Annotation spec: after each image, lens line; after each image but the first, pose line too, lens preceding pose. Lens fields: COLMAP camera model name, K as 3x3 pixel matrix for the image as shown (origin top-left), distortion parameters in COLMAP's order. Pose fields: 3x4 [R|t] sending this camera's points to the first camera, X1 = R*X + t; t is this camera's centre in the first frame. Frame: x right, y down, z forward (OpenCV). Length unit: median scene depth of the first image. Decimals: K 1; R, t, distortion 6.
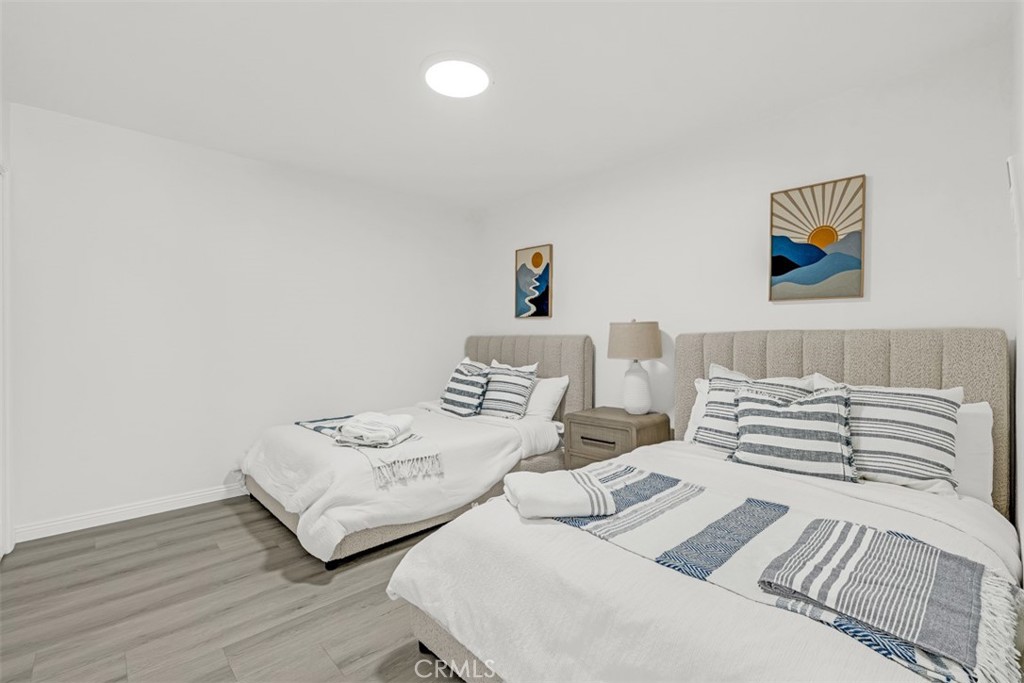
lens RADIAL K [[452.5, 0, 514.0], [0, 452.5, 340.9], [0, 0, 1]] dist [-0.001967, 0.000222]
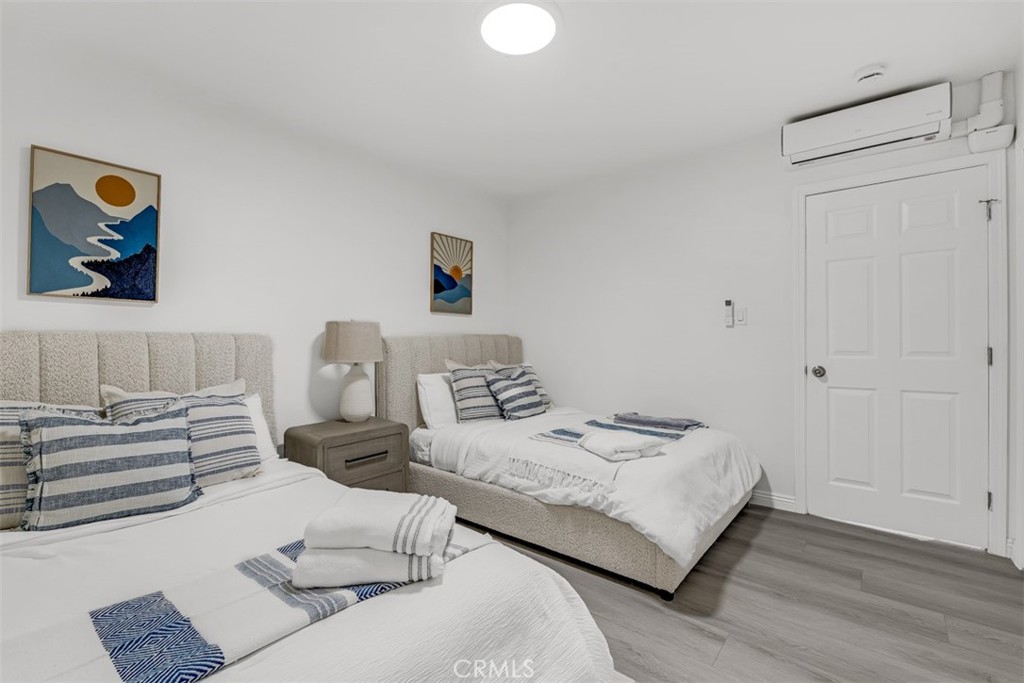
lens RADIAL K [[452.5, 0, 514.0], [0, 452.5, 340.9], [0, 0, 1]] dist [-0.001967, 0.000222]
pose [[-0.128181, 0.004968, 0.991738, -0.802482], [0.018327, 0.999829, -0.002640, 0.007029], [-0.991581, 0.017837, -0.128250, 0.937867]]
